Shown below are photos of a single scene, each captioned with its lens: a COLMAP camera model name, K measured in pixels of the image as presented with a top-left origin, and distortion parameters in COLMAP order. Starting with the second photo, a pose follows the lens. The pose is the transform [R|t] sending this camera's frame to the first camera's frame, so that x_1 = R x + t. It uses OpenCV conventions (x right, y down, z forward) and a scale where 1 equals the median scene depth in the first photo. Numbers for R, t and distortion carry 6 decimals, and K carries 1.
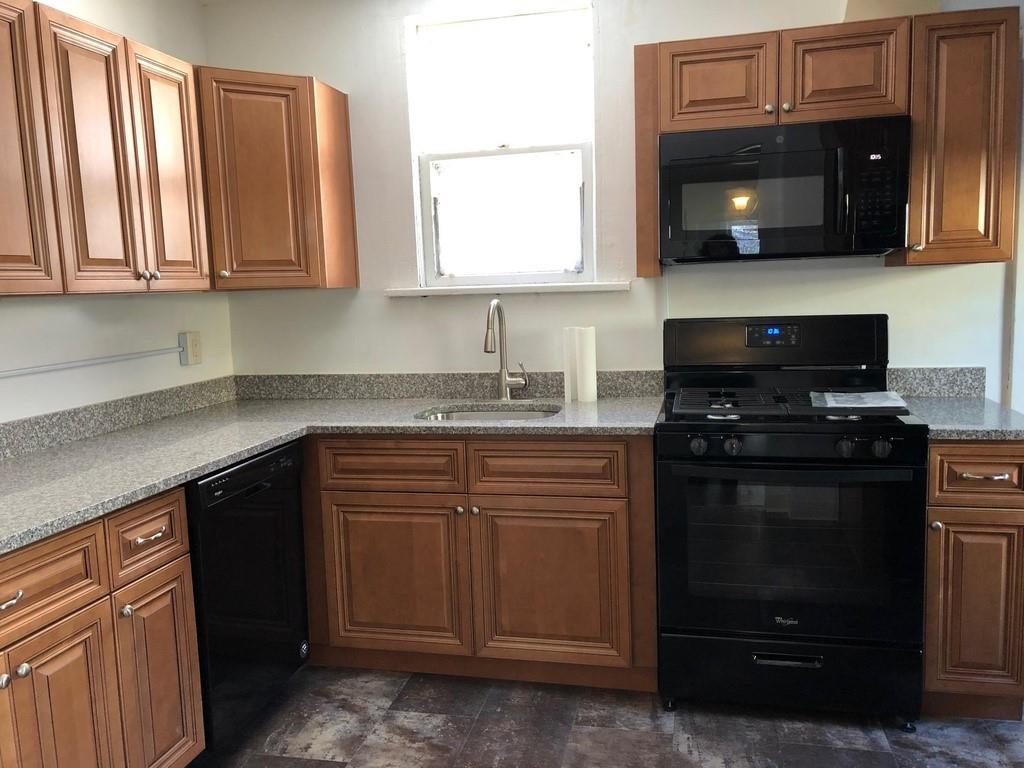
lens RADIAL K [[781.2, 0, 516.2], [0, 781.2, 389.5], [0, 0, 1]] dist [0.078353, -0.086676]
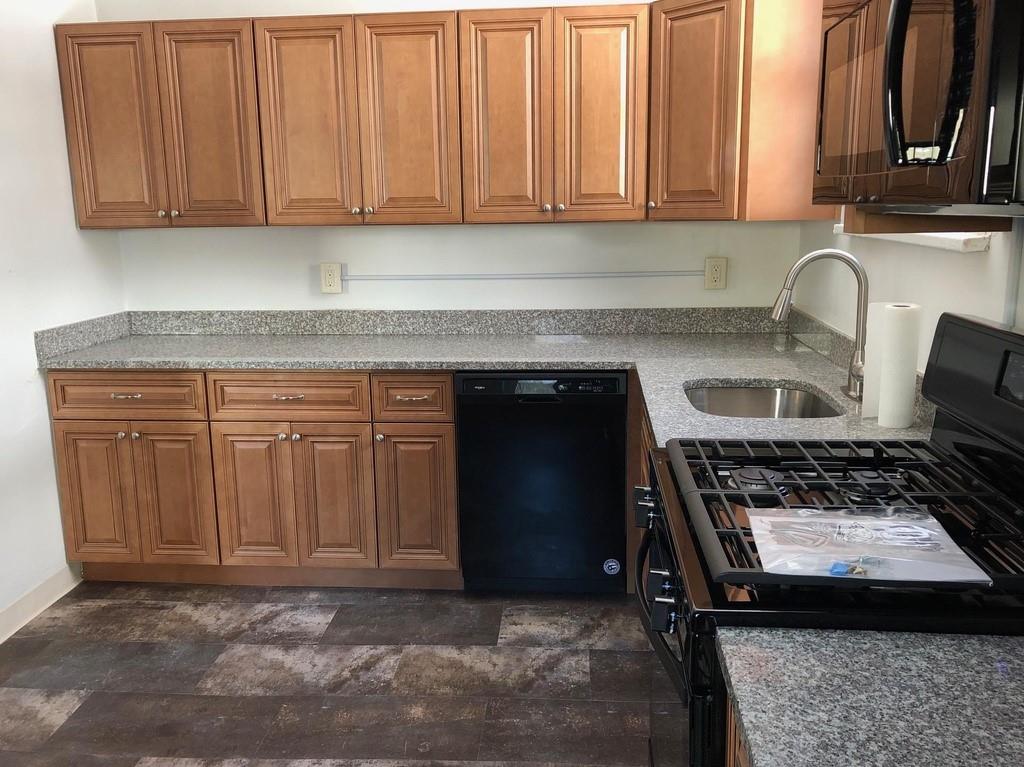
lens RADIAL K [[845.5, 0, 511.9], [0, 845.5, 378.6], [0, 0, 1]] dist [0.027752, -0.001503]
pose [[0.171945, 0.222718, -0.959600, 0.790501], [-0.120559, 0.971543, 0.203888, -0.140470], [0.977702, 0.080631, 0.193903, 0.674200]]
